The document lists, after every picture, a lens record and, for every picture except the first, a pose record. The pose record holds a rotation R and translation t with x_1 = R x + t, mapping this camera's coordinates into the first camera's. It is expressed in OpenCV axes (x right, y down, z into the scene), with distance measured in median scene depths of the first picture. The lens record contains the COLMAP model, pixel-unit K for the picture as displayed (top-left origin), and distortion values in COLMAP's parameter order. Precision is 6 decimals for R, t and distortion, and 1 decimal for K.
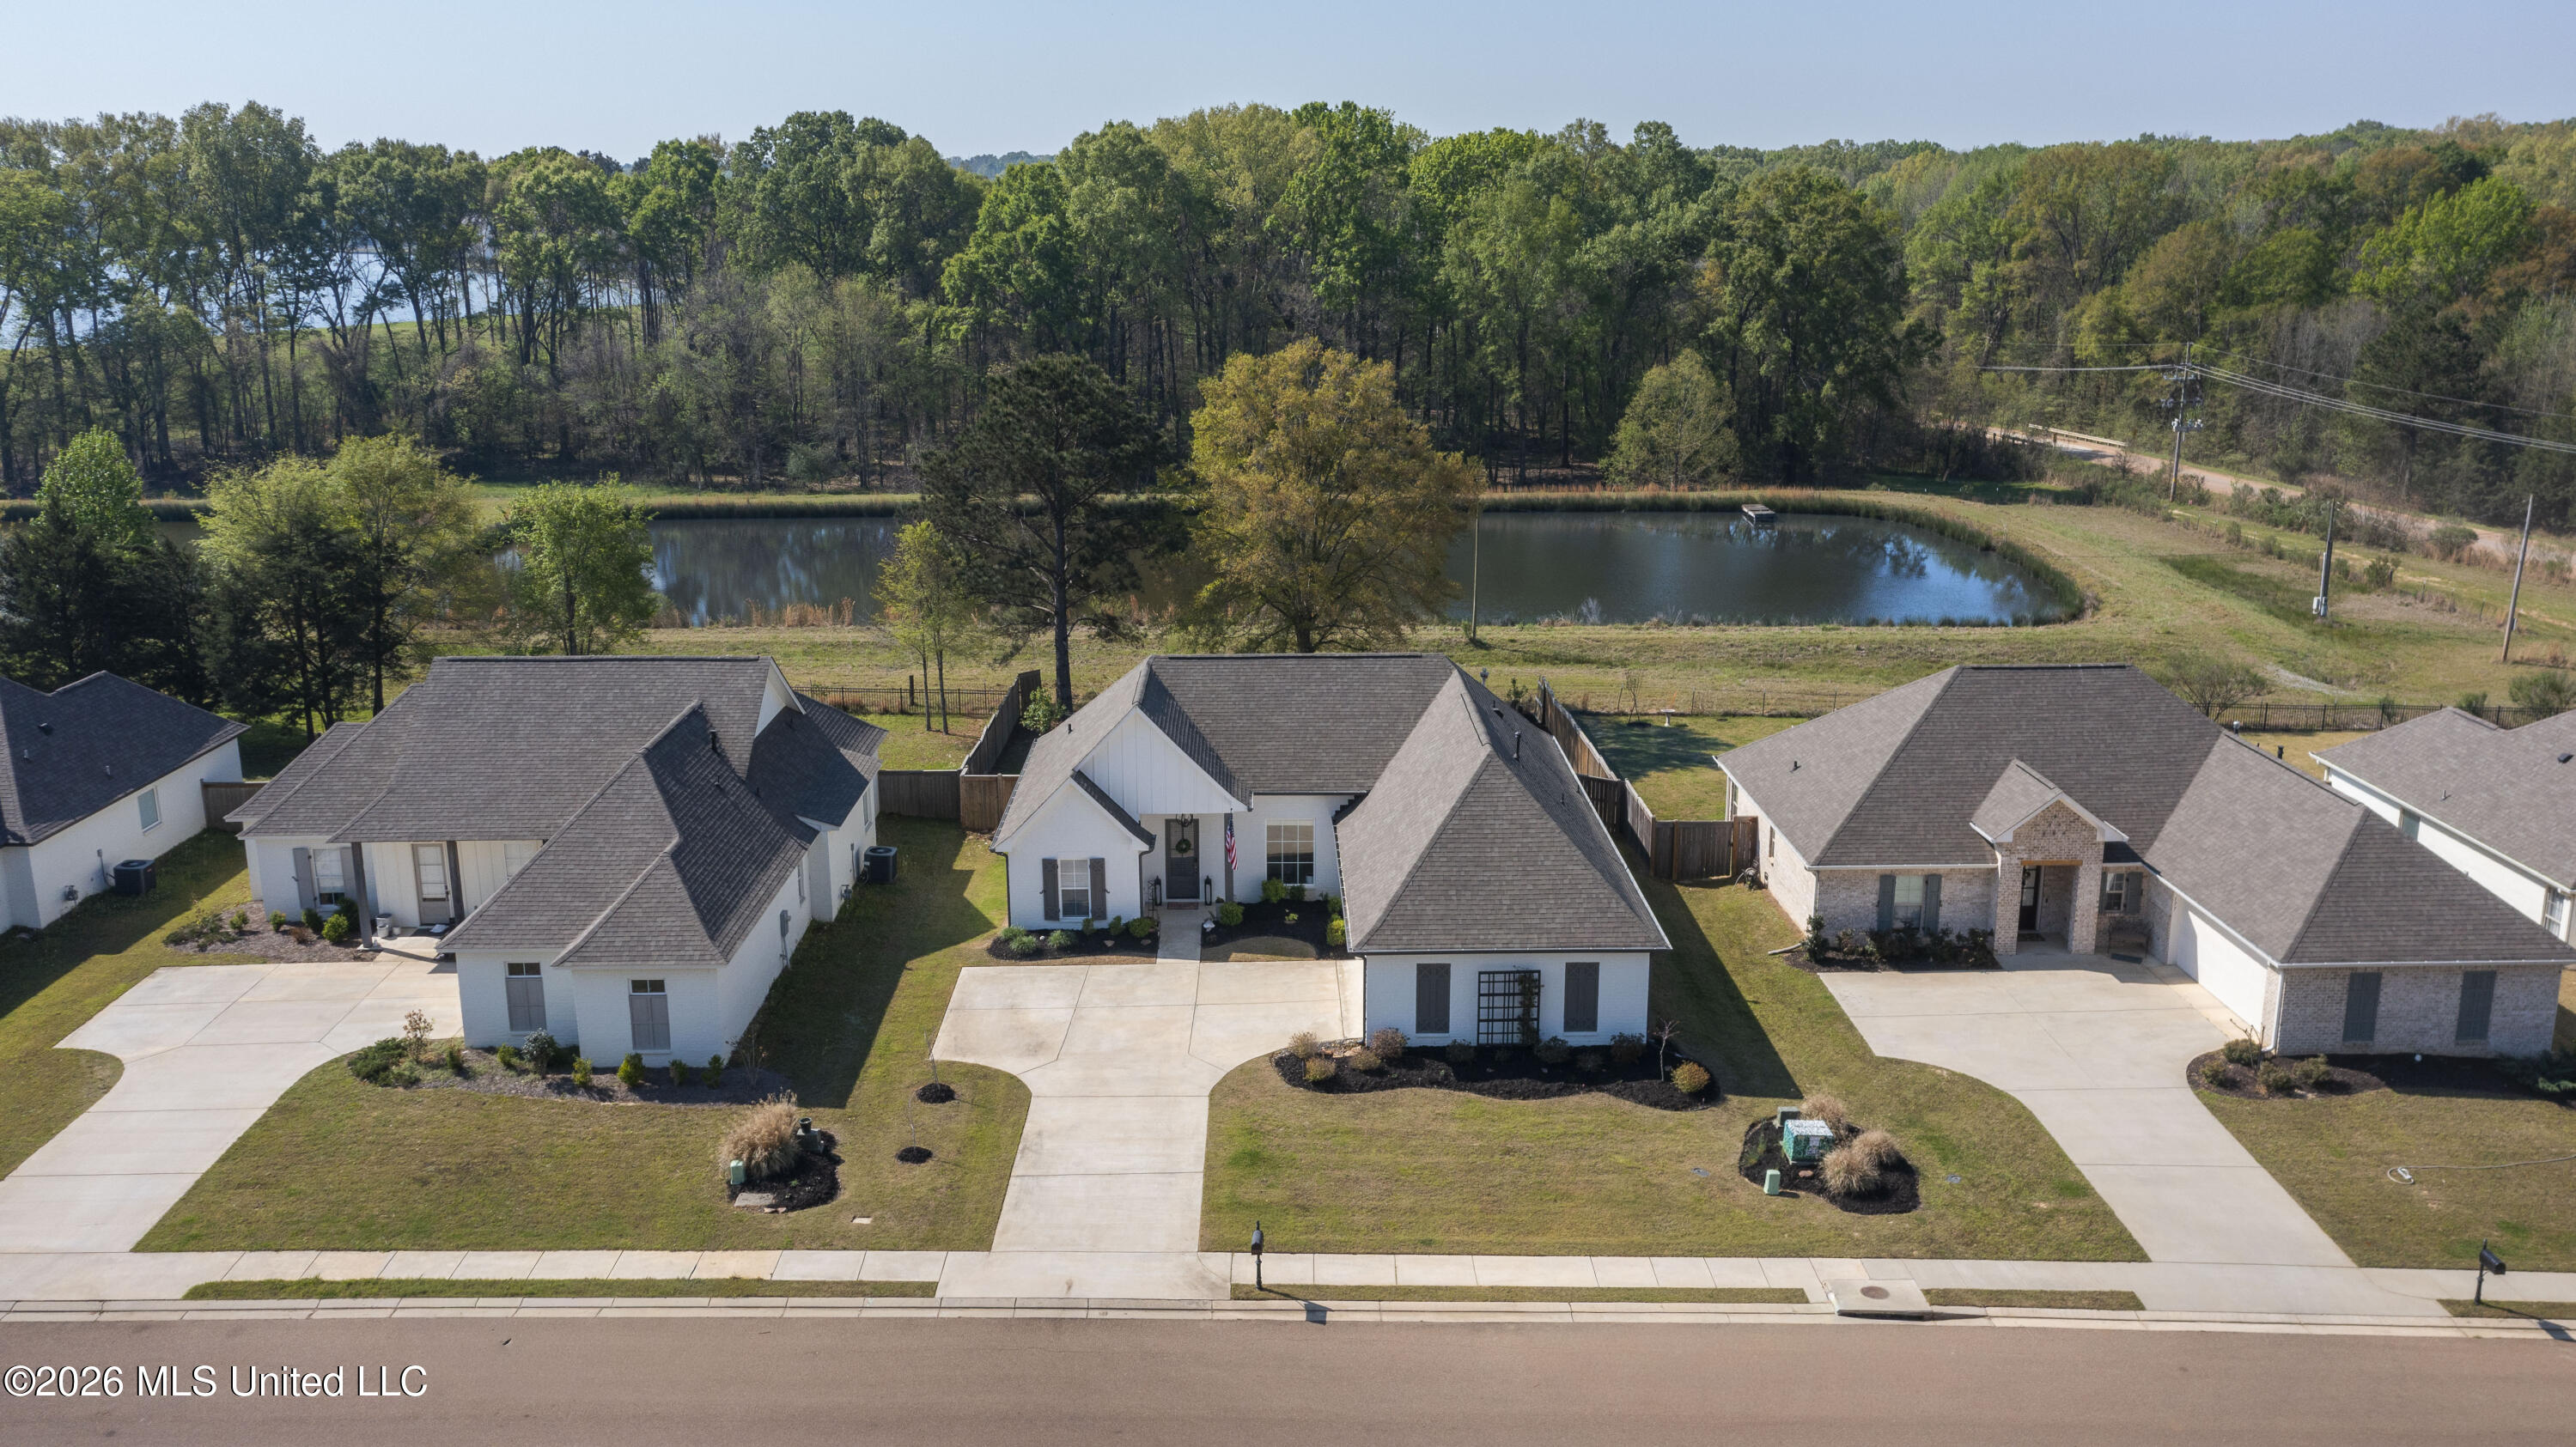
lens RADIAL K [[2089.4, 0, 1283.7], [0, 2089.4, 716.9], [0, 0, 1]] dist [0.008917, 0.007055]
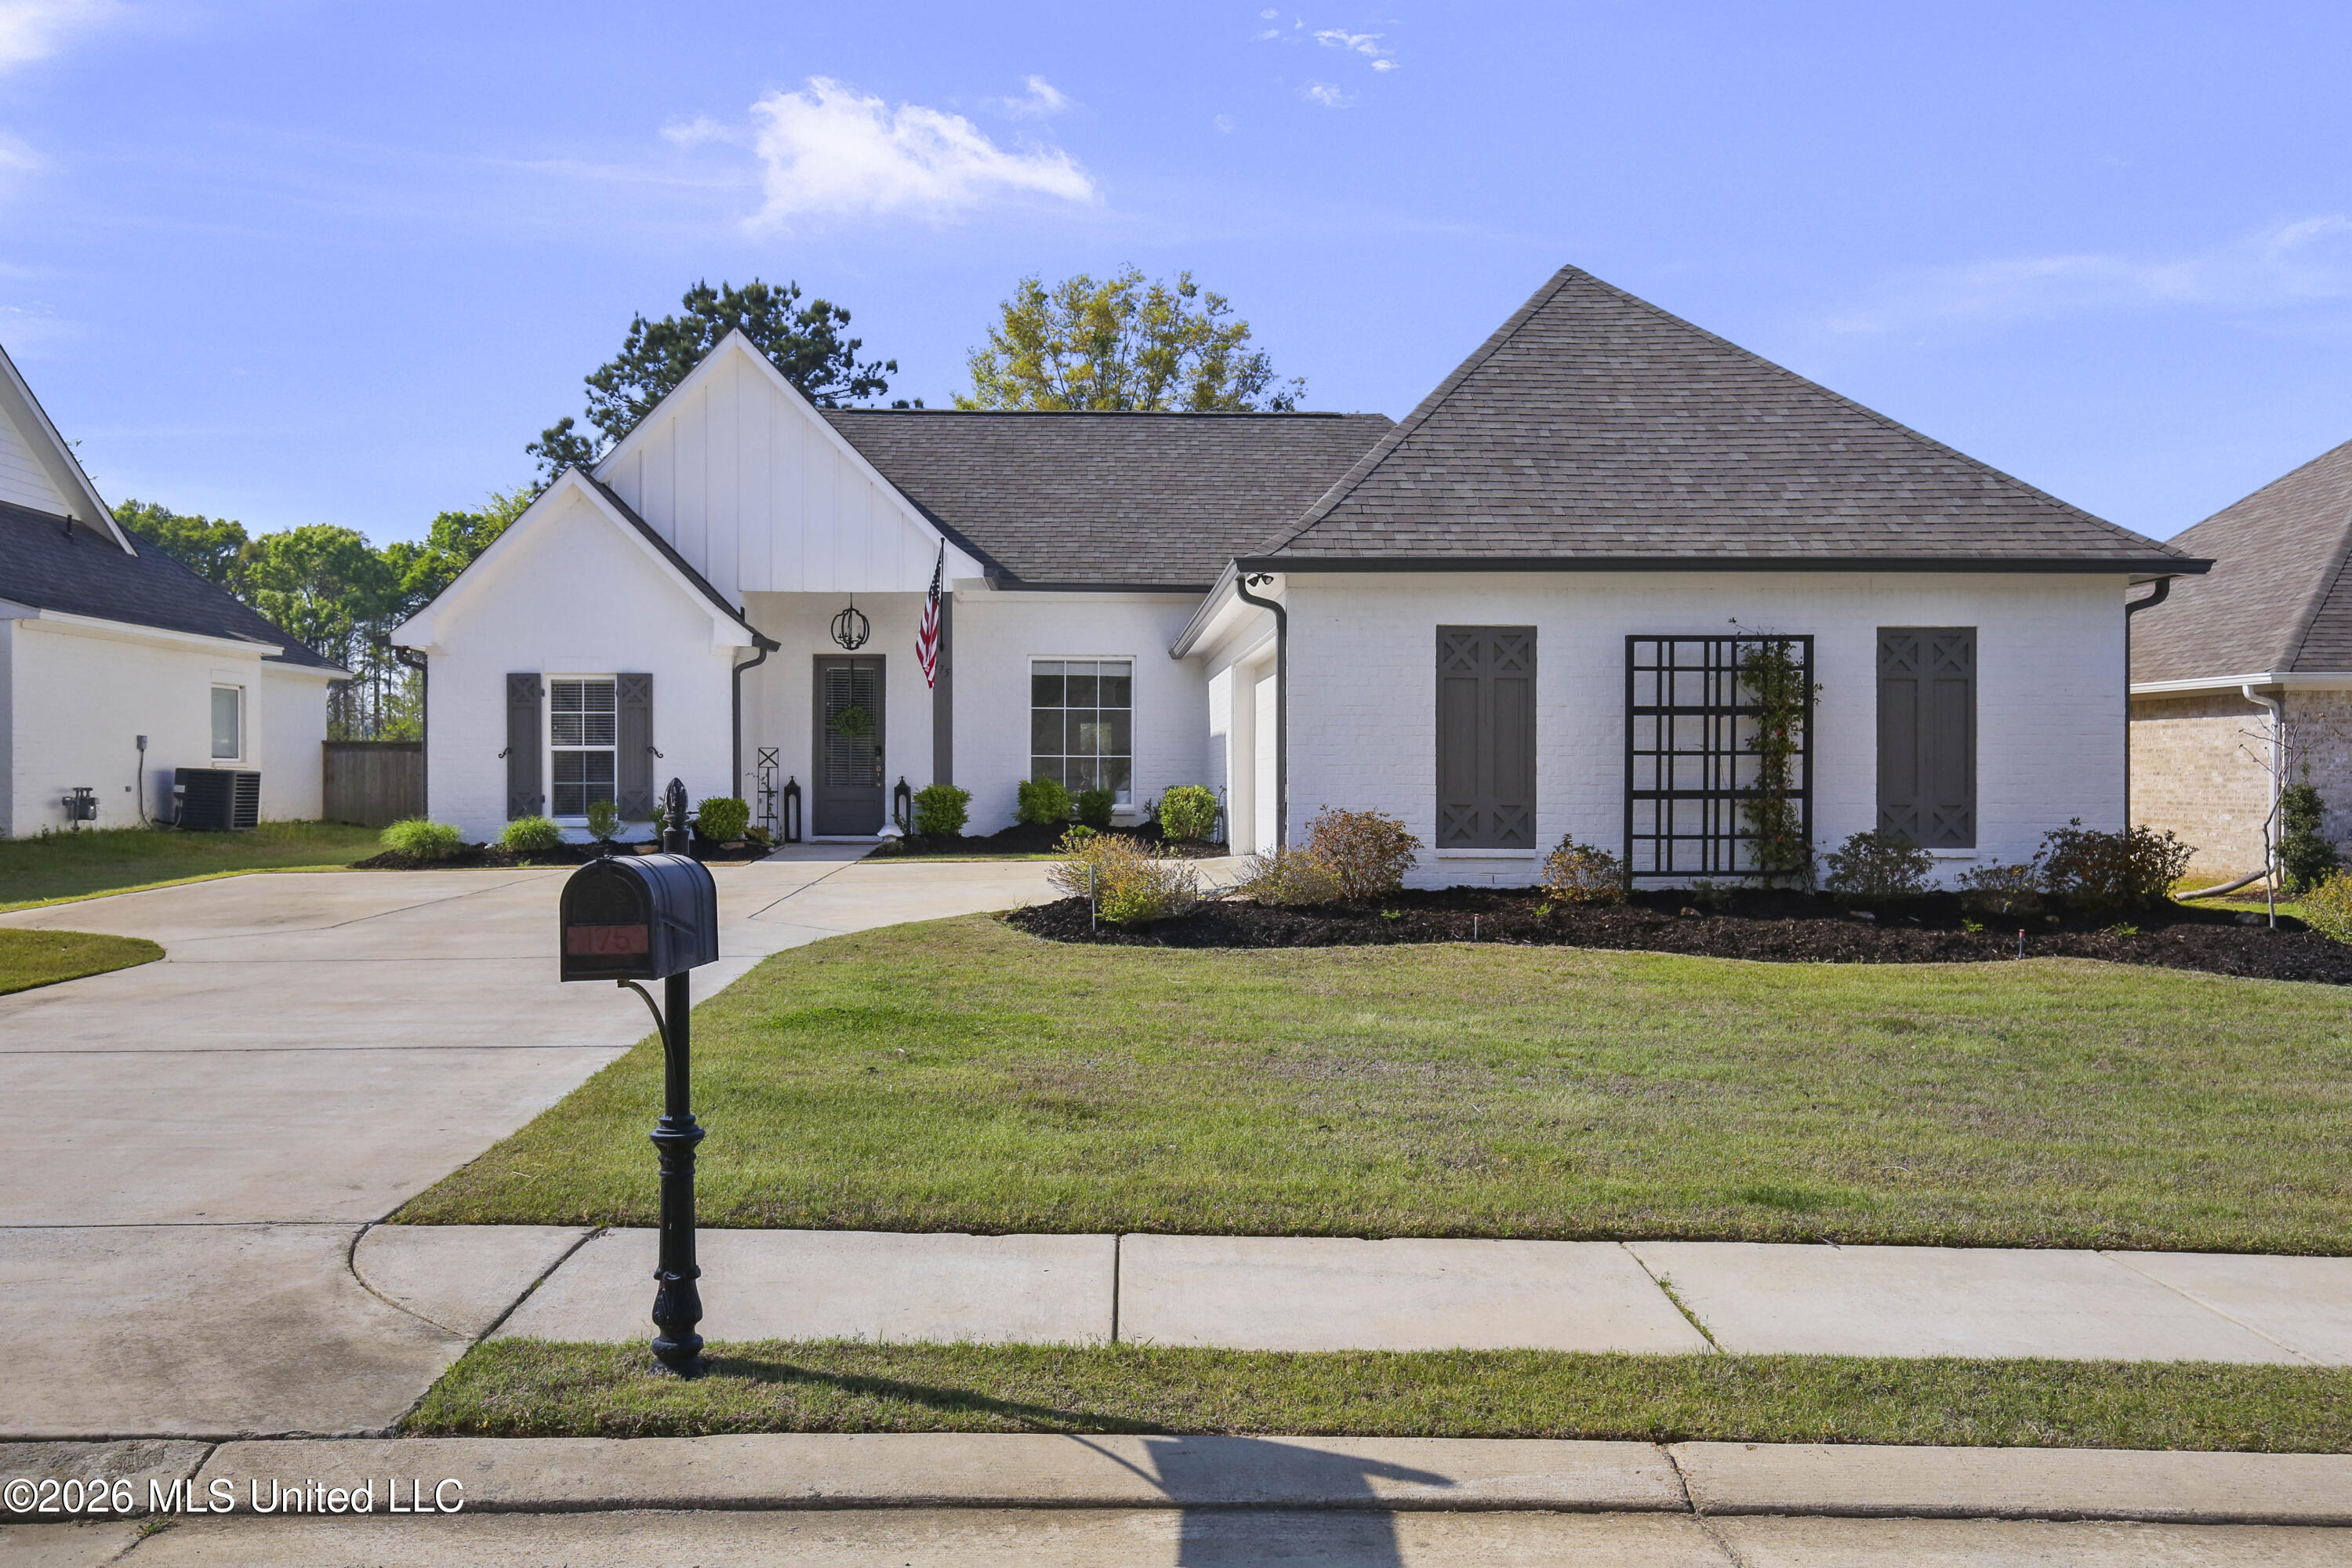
lens RADIAL K [[1910.8, 0, 1159.8], [0, 1910.8, 792.6], [0, 0, 1]] dist [0.063356, 0.002279]
pose [[0.999635, 0.001392, 0.026998, 0.009204], [0.004926, 0.972576, -0.232531, 0.179247], [-0.026581, 0.232579, 0.972214, 0.590361]]
